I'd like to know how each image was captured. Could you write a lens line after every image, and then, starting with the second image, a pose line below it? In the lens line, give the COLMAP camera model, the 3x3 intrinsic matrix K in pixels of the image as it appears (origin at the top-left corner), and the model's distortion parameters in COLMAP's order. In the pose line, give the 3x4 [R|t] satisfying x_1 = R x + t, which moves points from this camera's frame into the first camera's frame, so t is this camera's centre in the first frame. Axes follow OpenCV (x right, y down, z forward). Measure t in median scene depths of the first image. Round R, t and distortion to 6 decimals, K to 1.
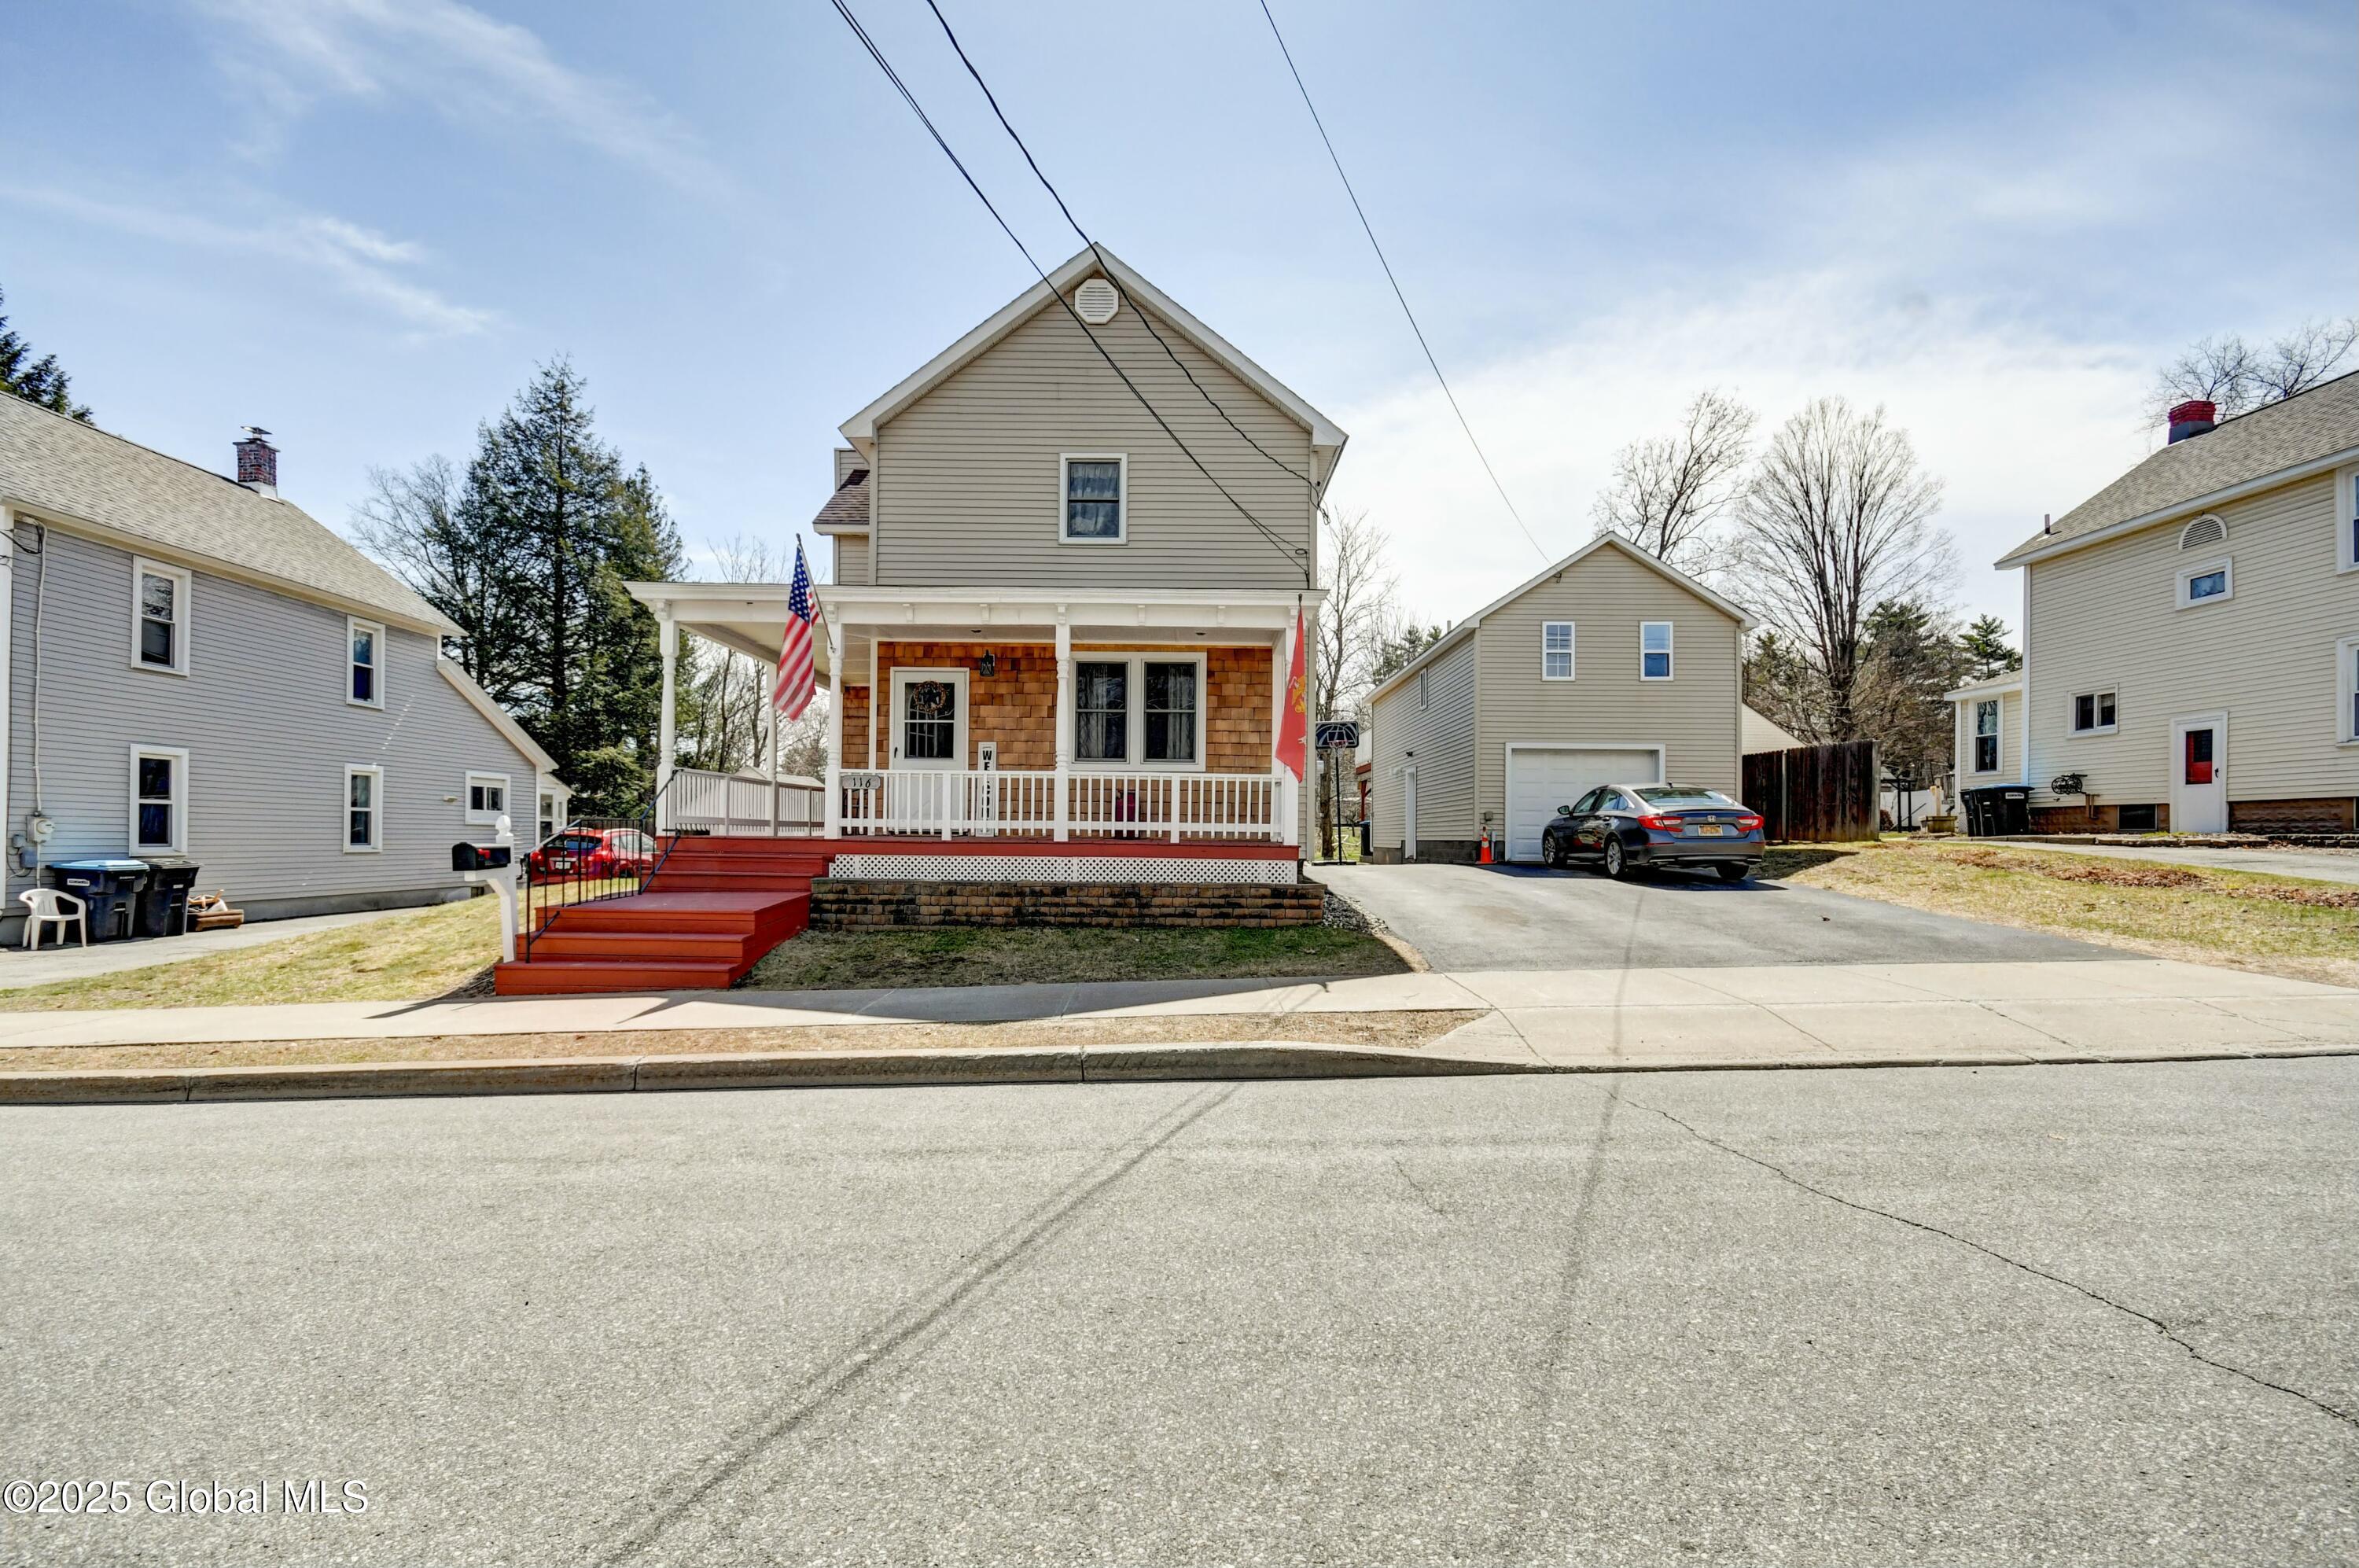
lens RADIAL K [[1037.3, 0, 1183.2], [0, 1037.3, 832.7], [0, 0, 1]] dist [0.001572, -0.000090]
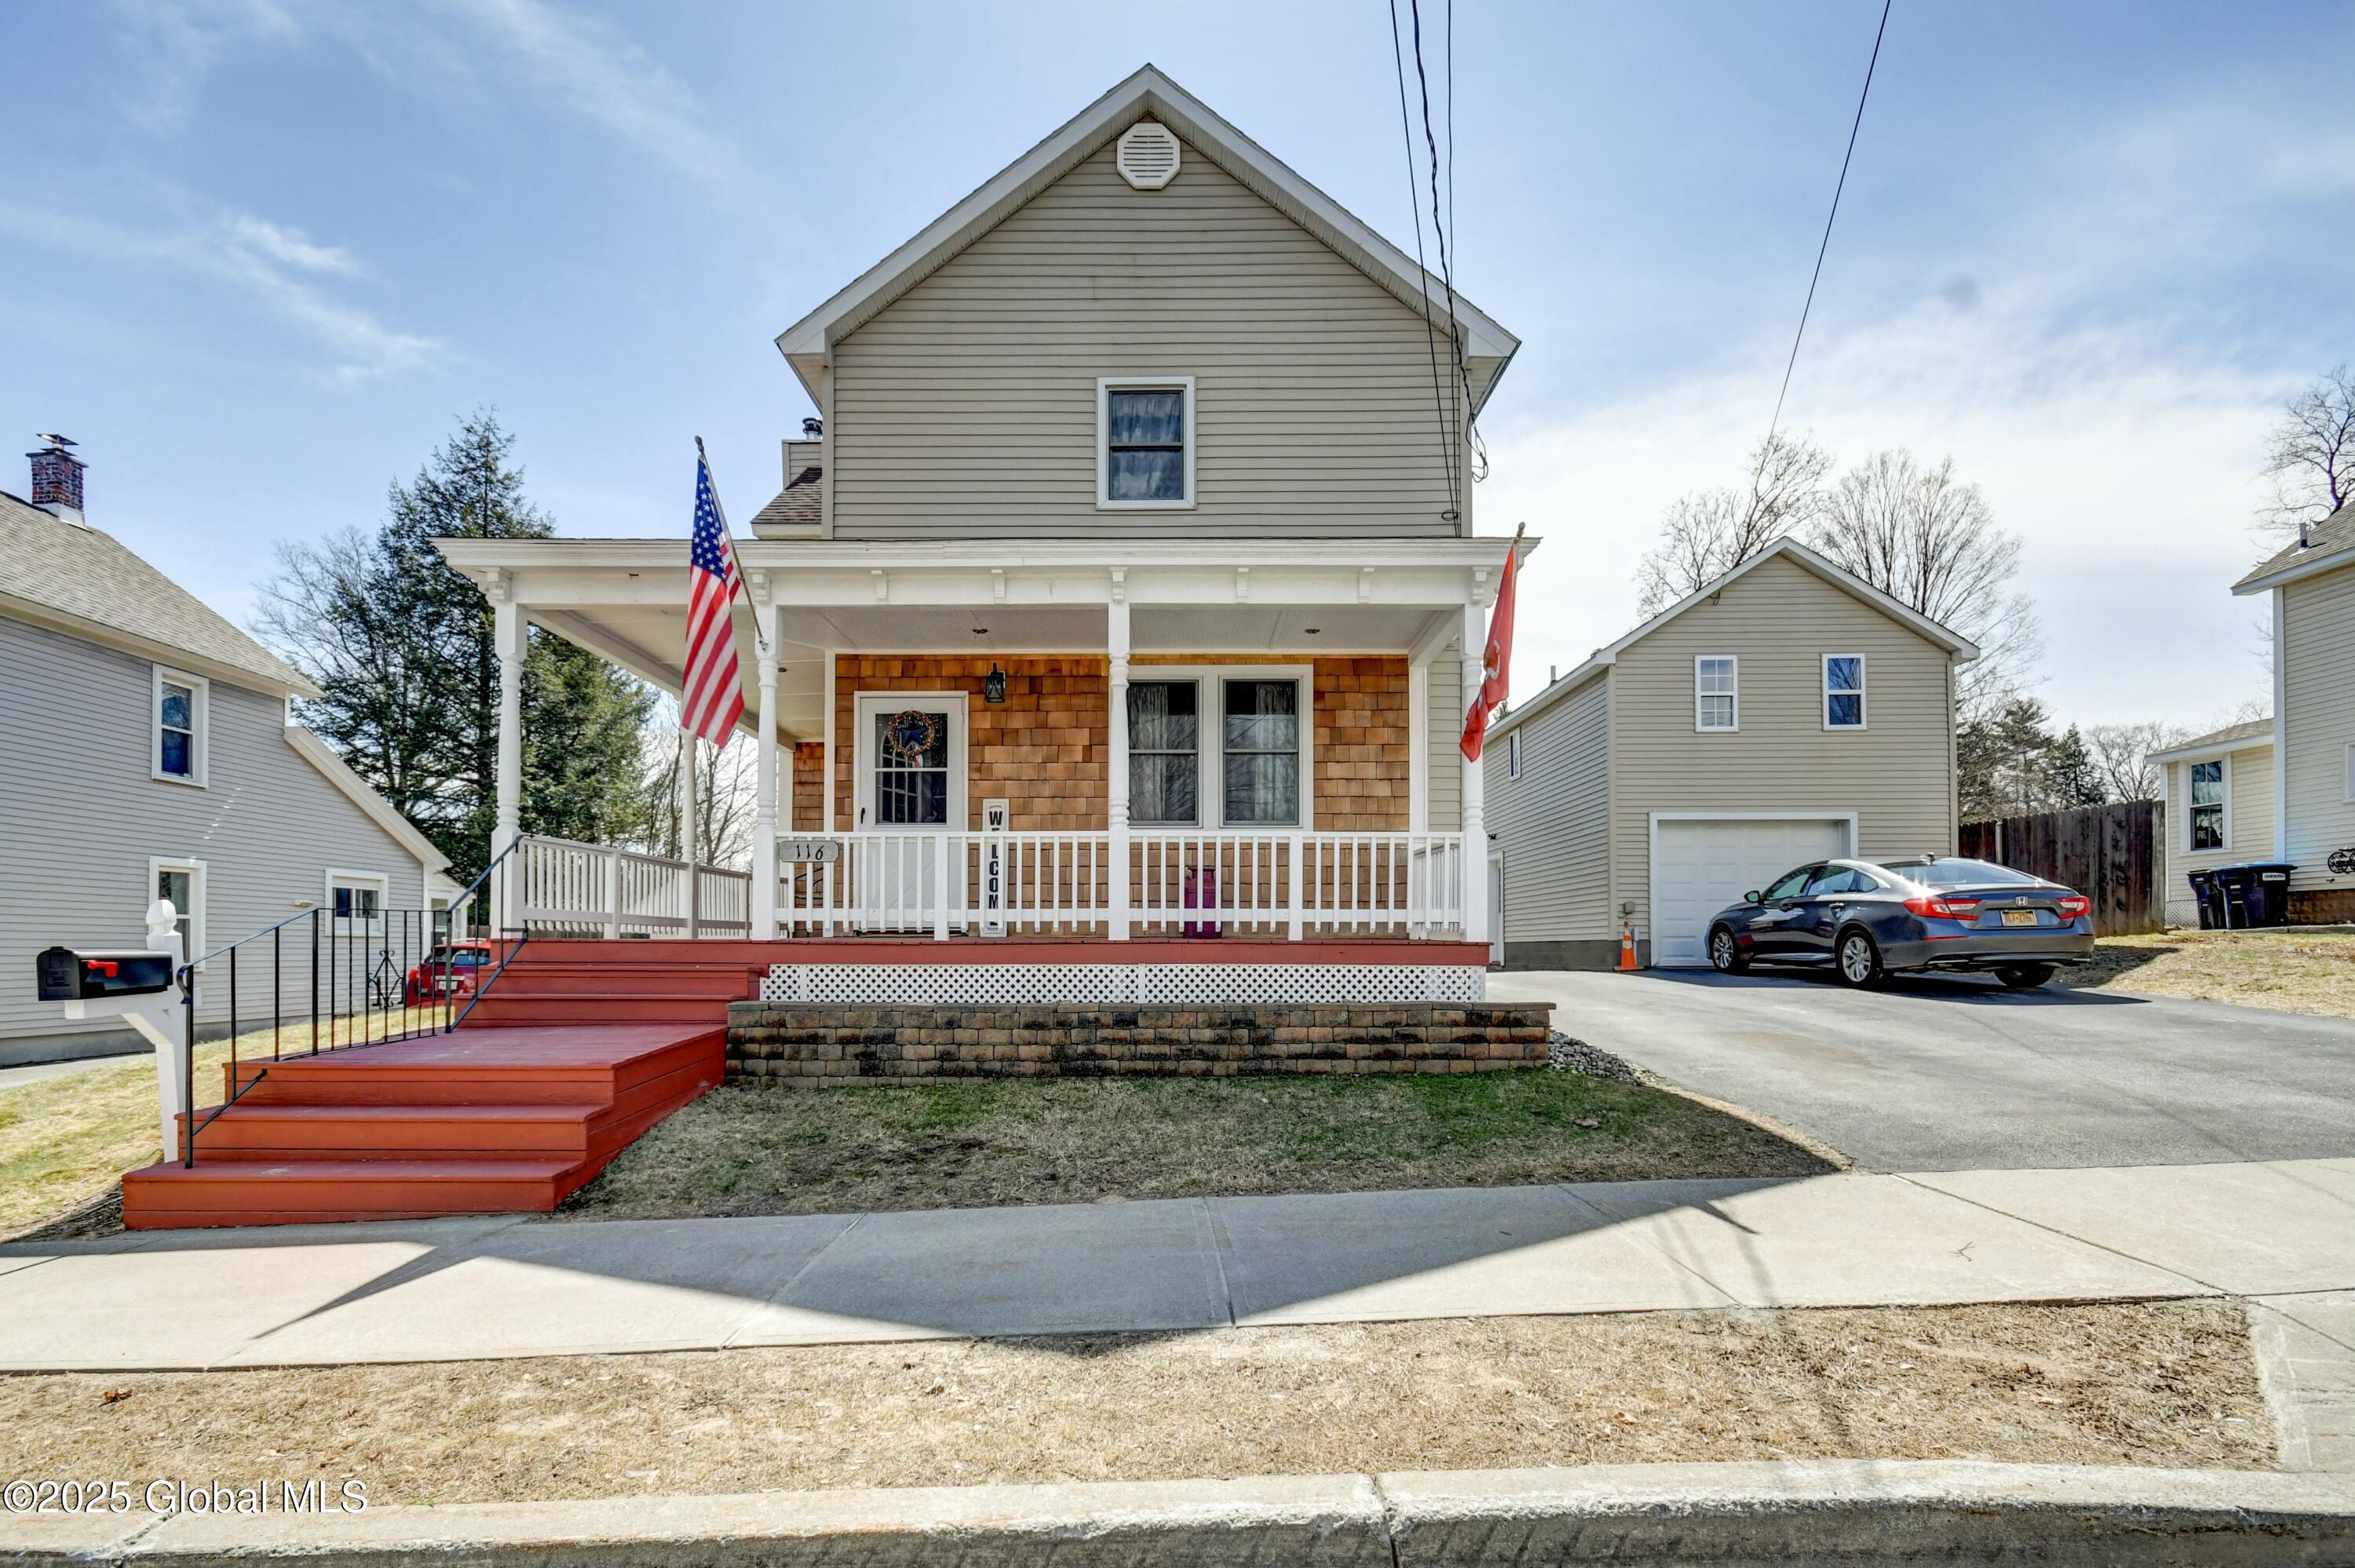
lens RADIAL K [[1081.0, 0, 1168.4], [0, 1081.0, 938.5], [0, 0, 1]] dist [0.001648, 0.000955]
pose [[0.999944, -0.010503, 0.000928, -0.051576], [0.010504, 0.999944, -0.001581, 0.005068], [-0.000911, 0.001591, 0.999998, 0.192630]]
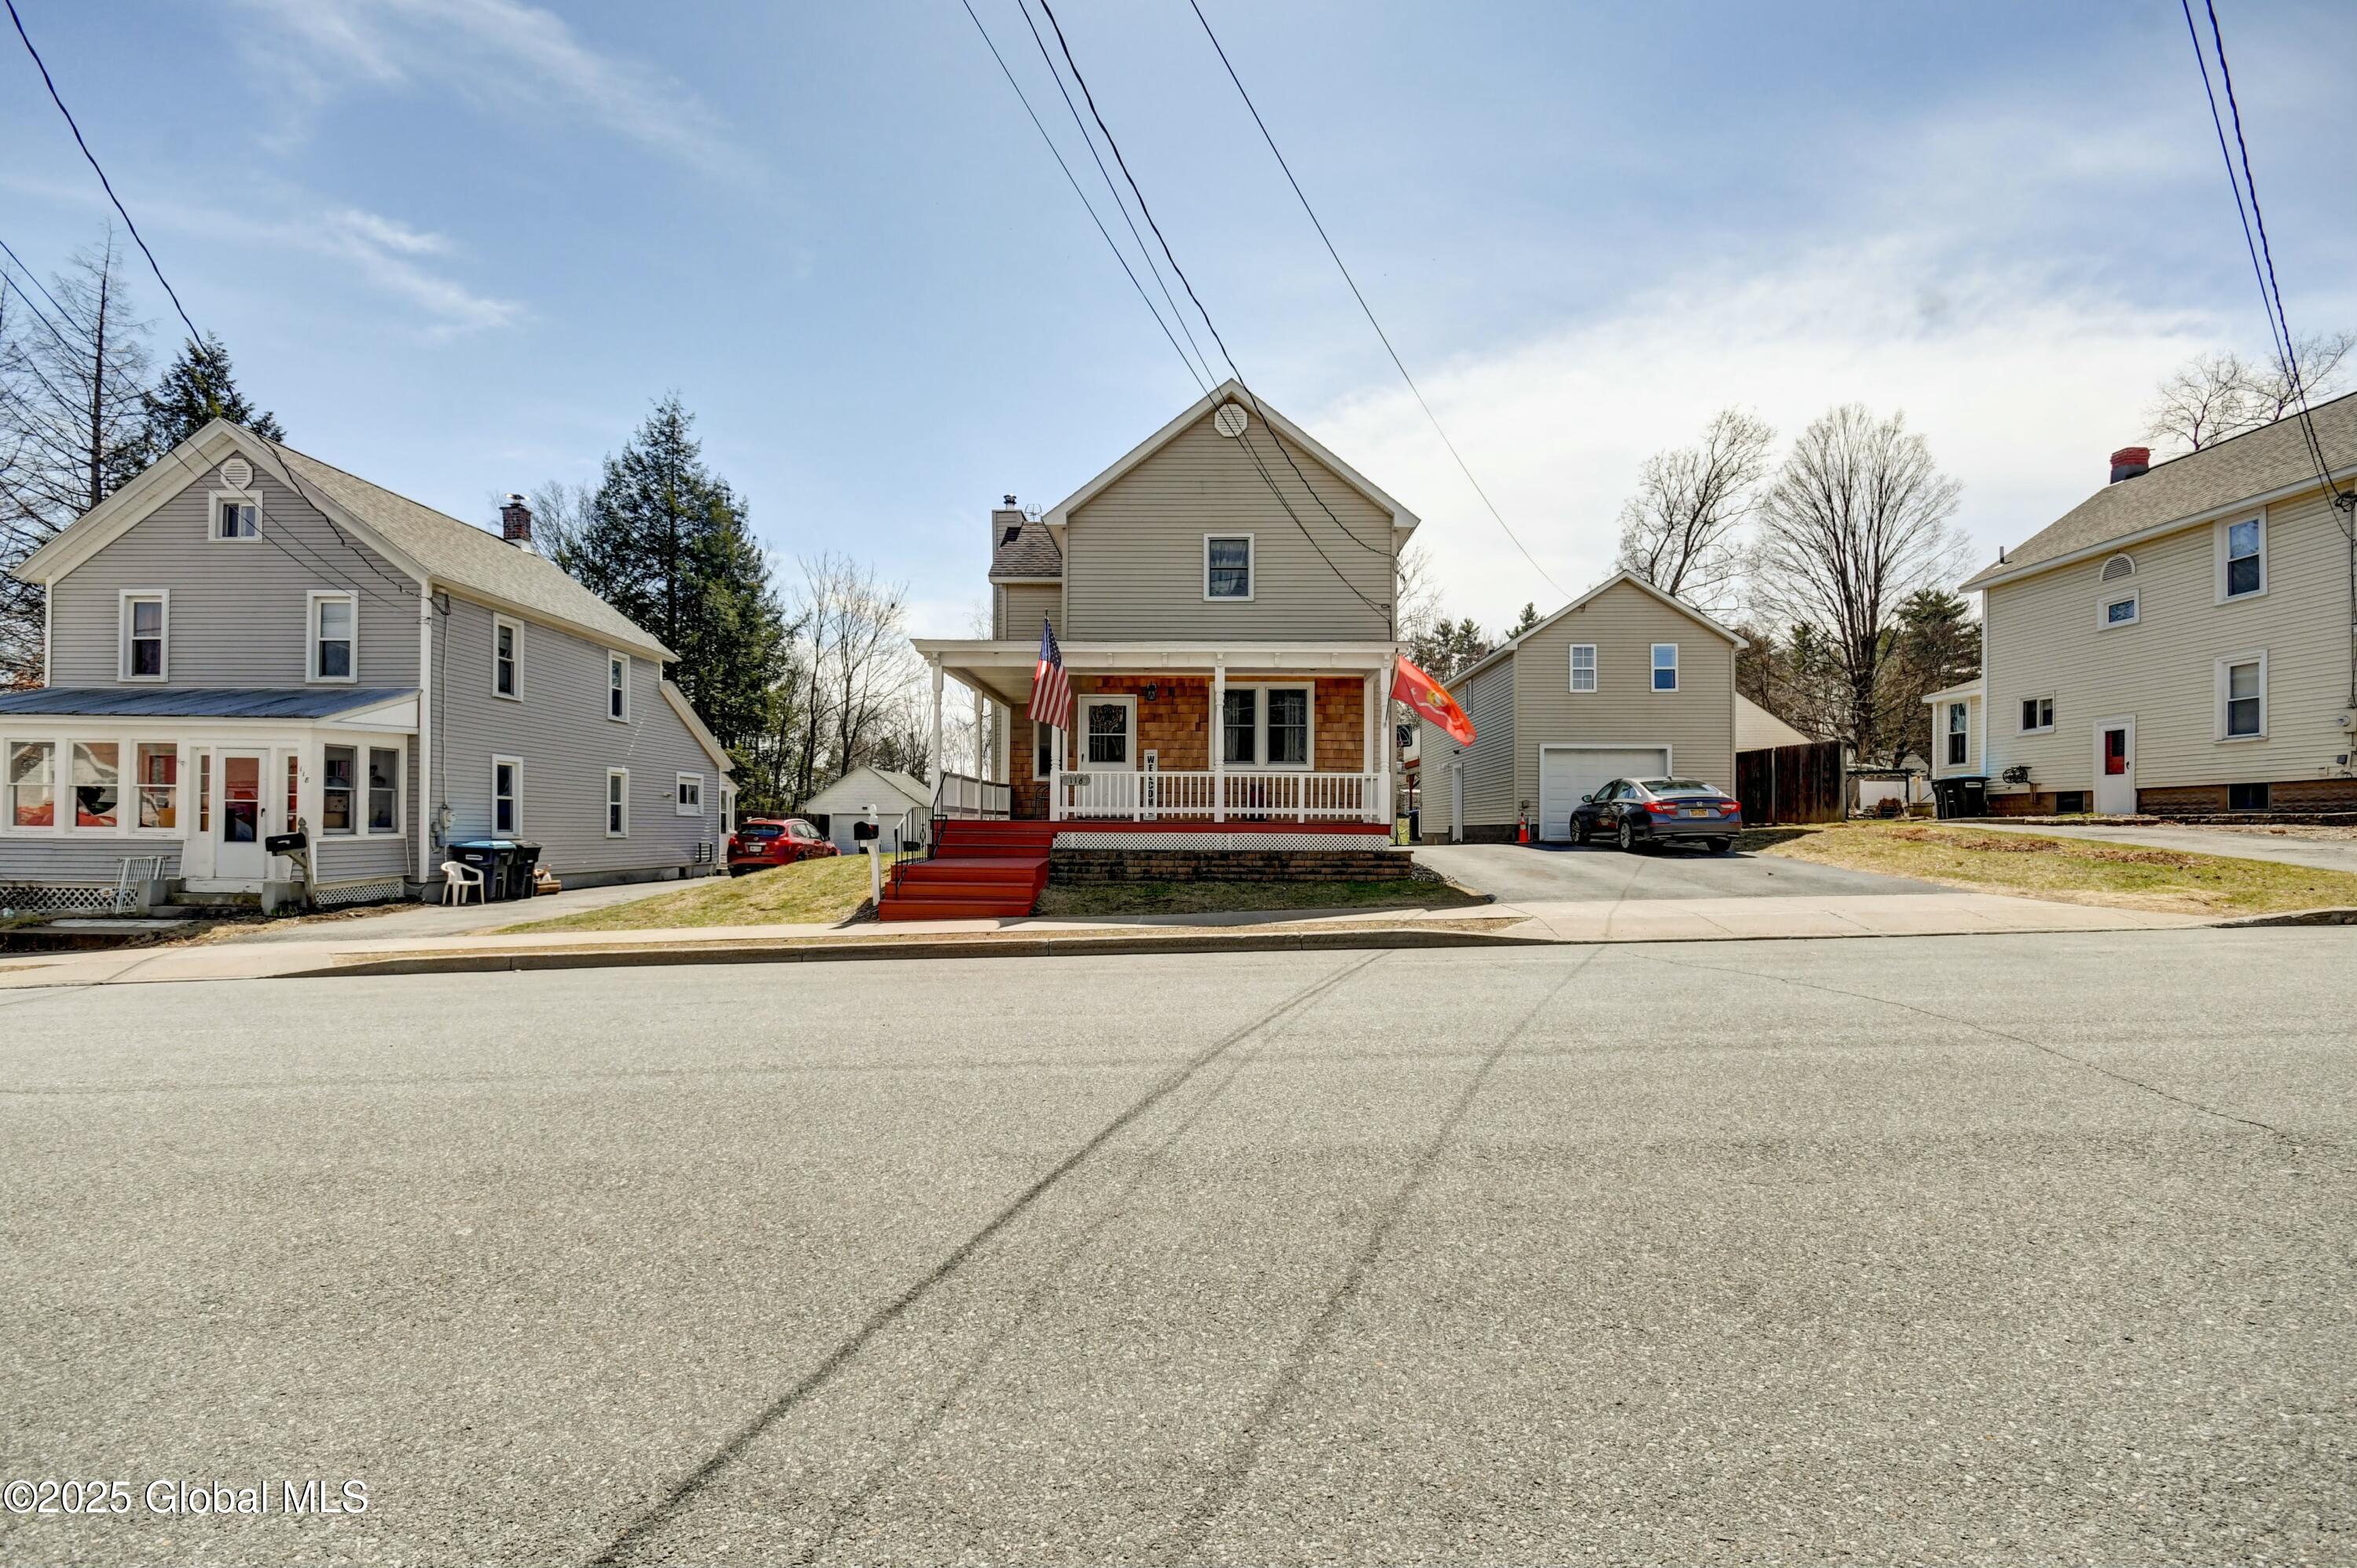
lens RADIAL K [[1039.1, 0, 1182.1], [0, 1039.1, 827.9], [0, 0, 1]] dist [-0.000678, -0.000090]
pose [[0.999557, -0.004485, -0.029427, -0.074397], [0.004549, 0.999987, 0.002086, 0.007792], [0.029418, -0.002219, 0.999565, -0.235499]]
